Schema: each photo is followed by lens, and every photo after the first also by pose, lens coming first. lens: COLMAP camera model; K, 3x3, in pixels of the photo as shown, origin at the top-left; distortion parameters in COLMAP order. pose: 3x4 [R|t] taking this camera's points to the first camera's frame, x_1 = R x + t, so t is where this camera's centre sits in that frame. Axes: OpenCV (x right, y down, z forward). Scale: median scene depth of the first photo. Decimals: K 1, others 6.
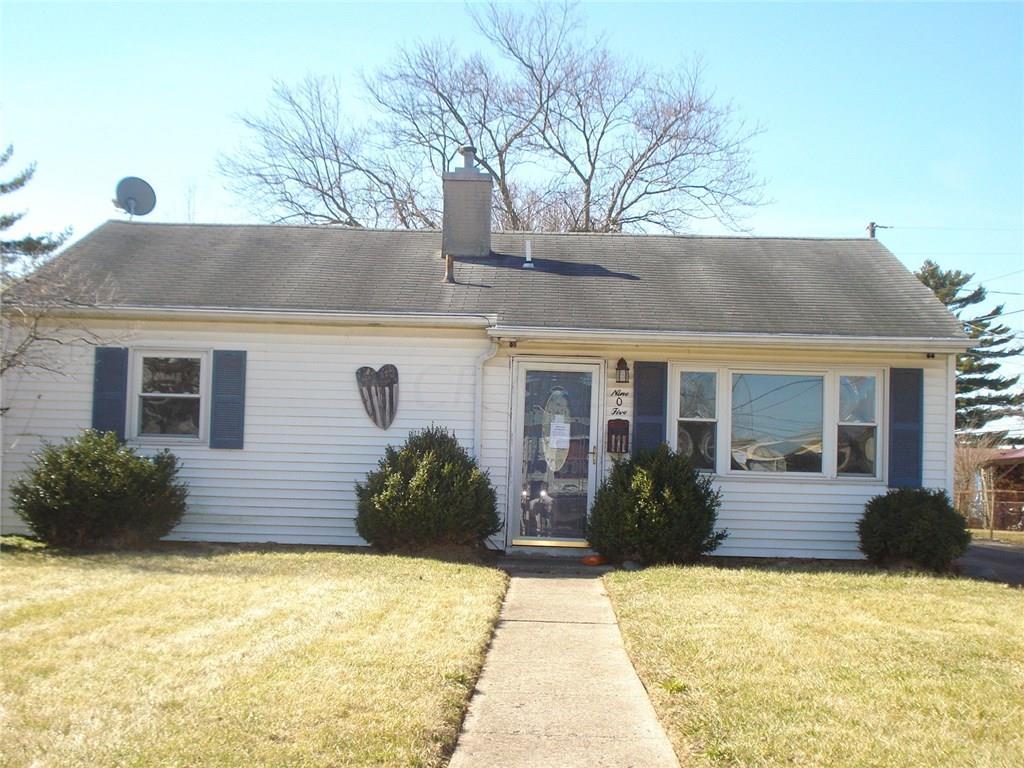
lens RADIAL K [[1480.2, 0, 511.4], [0, 1480.2, 384.1], [0, 0, 1]] dist [-0.021881, 0.000000]
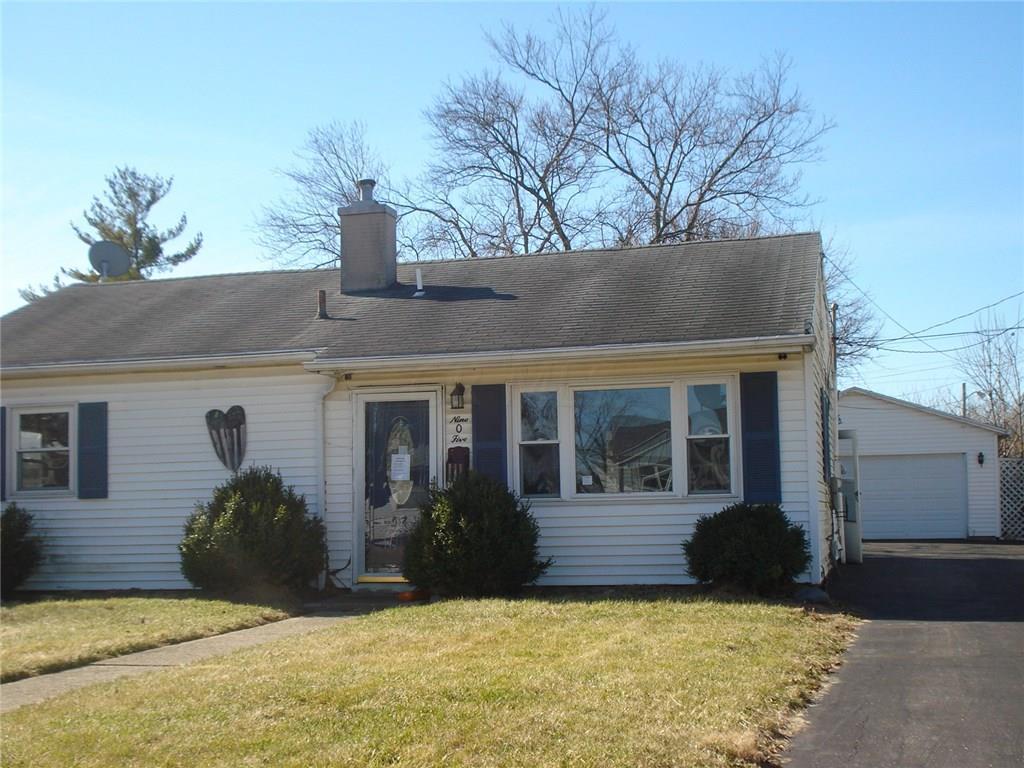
lens RADIAL K [[1480.2, 0, 510.4], [0, 1480.2, 384.0], [0, 0, 1]] dist [-0.021881, 0.000000]
pose [[0.967707, -0.070568, -0.242001, 0.339723], [0.064876, 0.997399, -0.031417, 0.015388], [0.243588, 0.014702, 0.969767, 0.076625]]
